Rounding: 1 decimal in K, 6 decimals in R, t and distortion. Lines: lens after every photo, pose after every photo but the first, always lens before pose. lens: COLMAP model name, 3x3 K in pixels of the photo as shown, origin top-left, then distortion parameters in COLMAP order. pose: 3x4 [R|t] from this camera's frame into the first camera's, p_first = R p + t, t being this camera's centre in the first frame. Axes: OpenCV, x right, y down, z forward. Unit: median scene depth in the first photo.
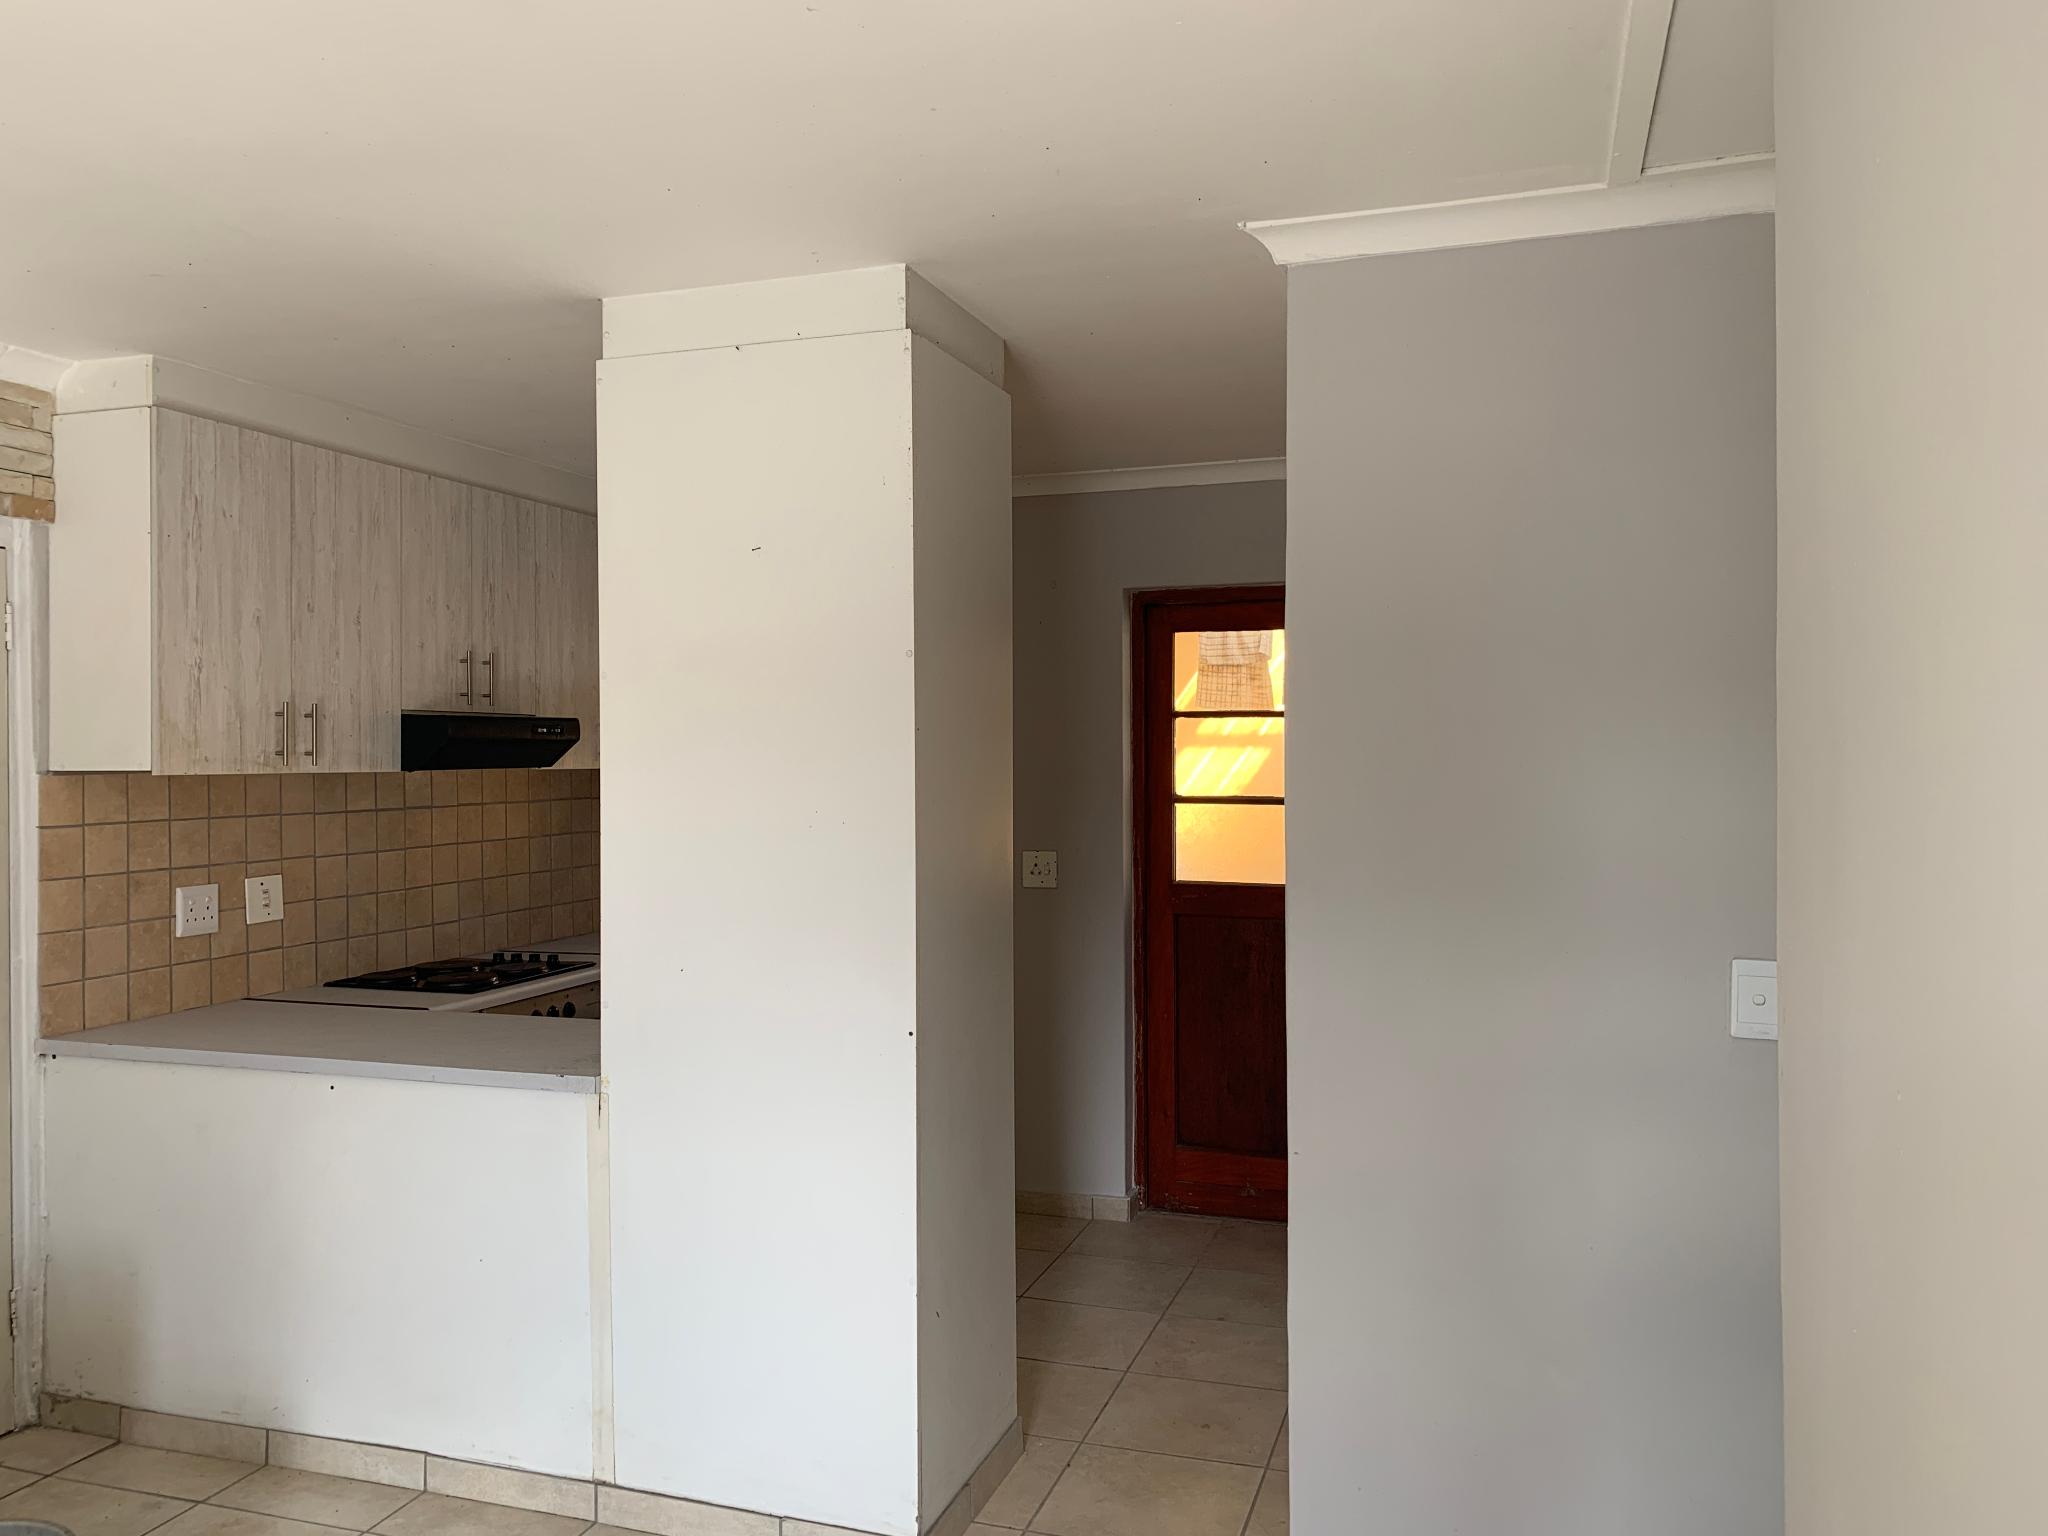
lens RADIAL K [[1571.3, 0, 1024.0], [0, 1571.3, 768.0], [0, 0, 1]] dist [0.021641, 0.004577]
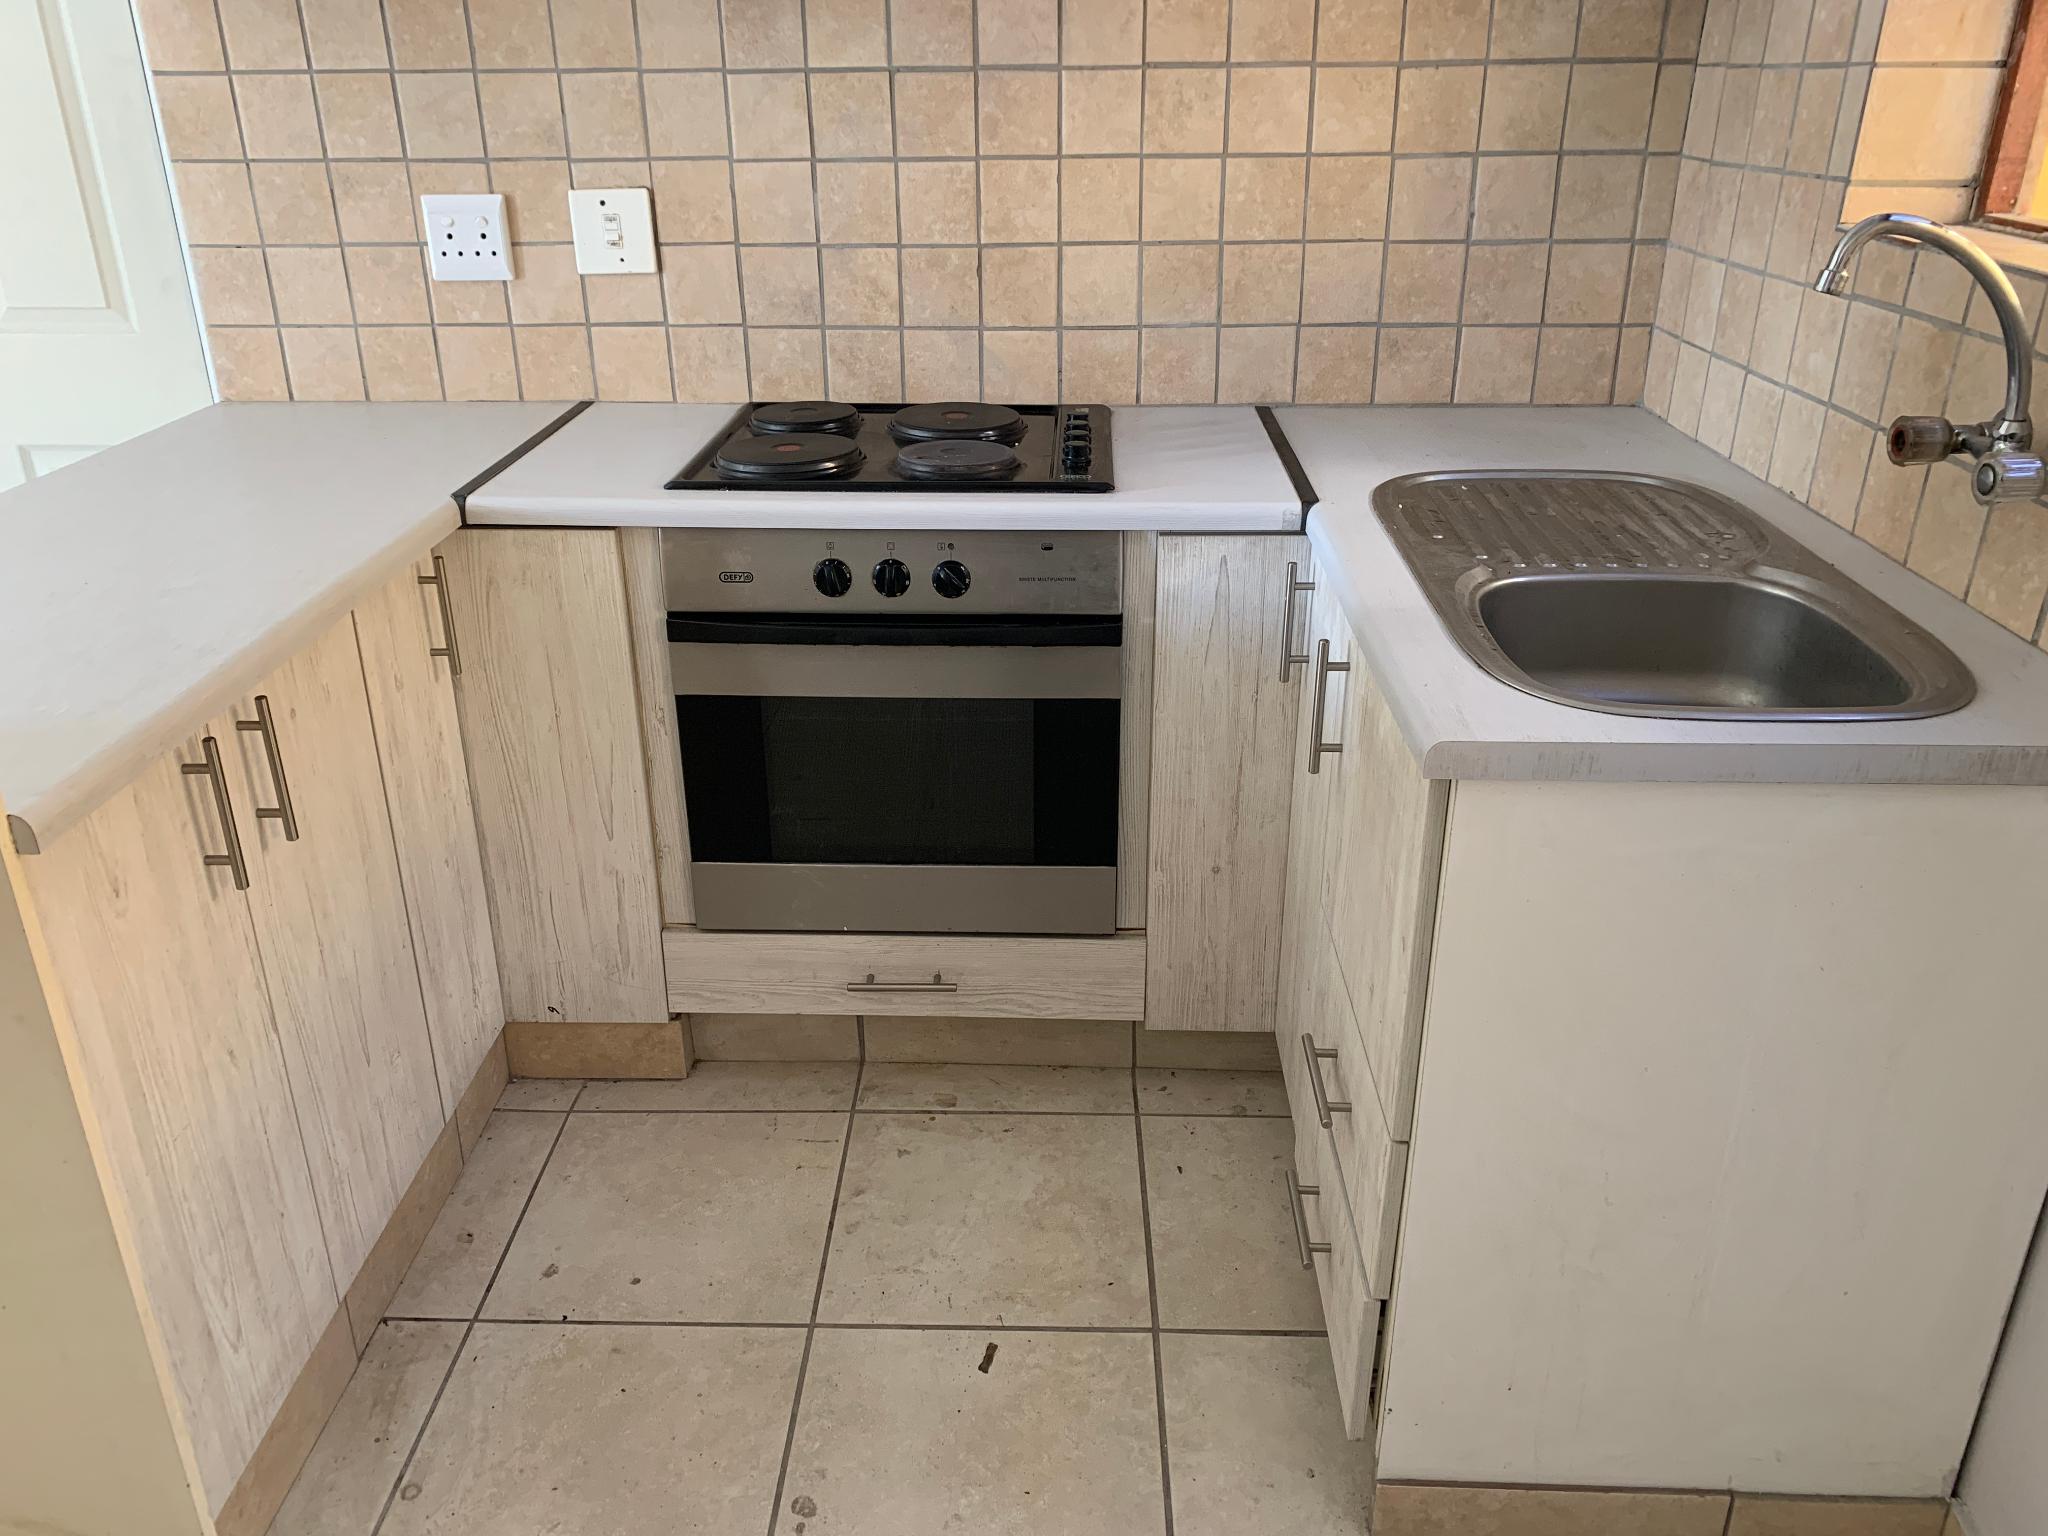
lens RADIAL K [[1576.7, 0, 1024.0], [0, 1576.7, 768.0], [0, 0, 1]] dist [0.010997, -0.001987]
pose [[0.262507, 0.398359, -0.878863, 0.146644], [-0.003348, 0.911175, 0.412005, 0.026440], [0.964924, -0.105212, 0.240524, 1.081621]]
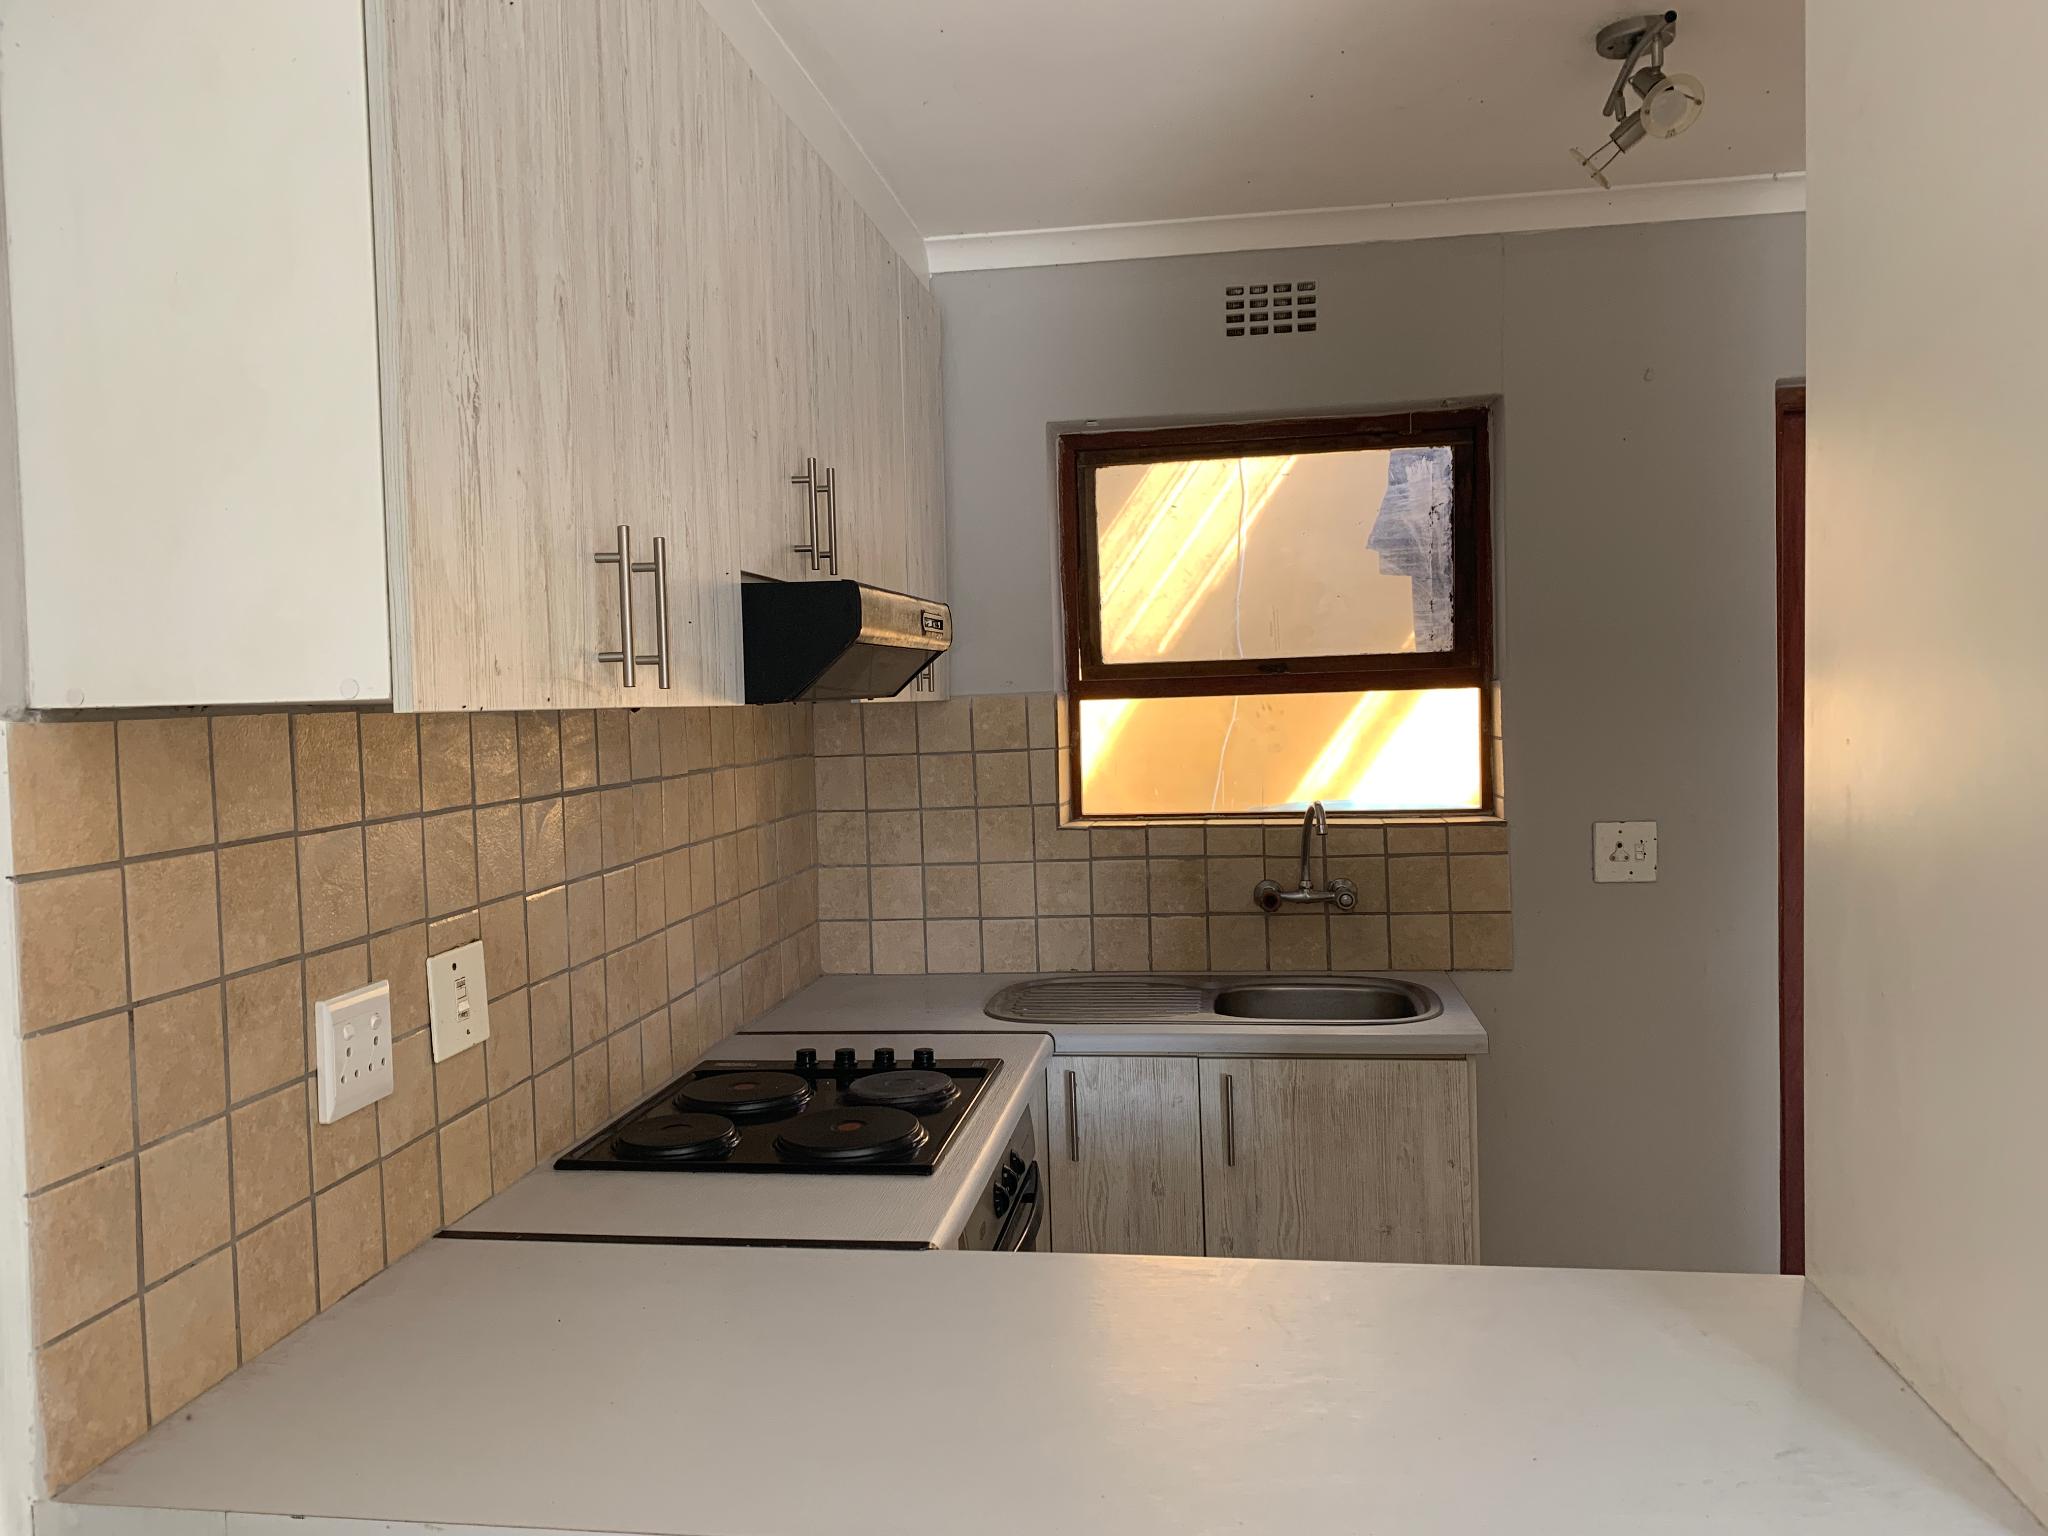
lens RADIAL K [[1576.7, 0, 1024.0], [0, 1576.7, 768.0], [0, 0, 1]] dist [0.010997, -0.001987]
pose [[0.985517, -0.028178, 0.167222, -0.435728], [0.022466, 0.999101, 0.035953, 0.006533], [-0.168084, -0.031676, 0.985264, 0.593597]]
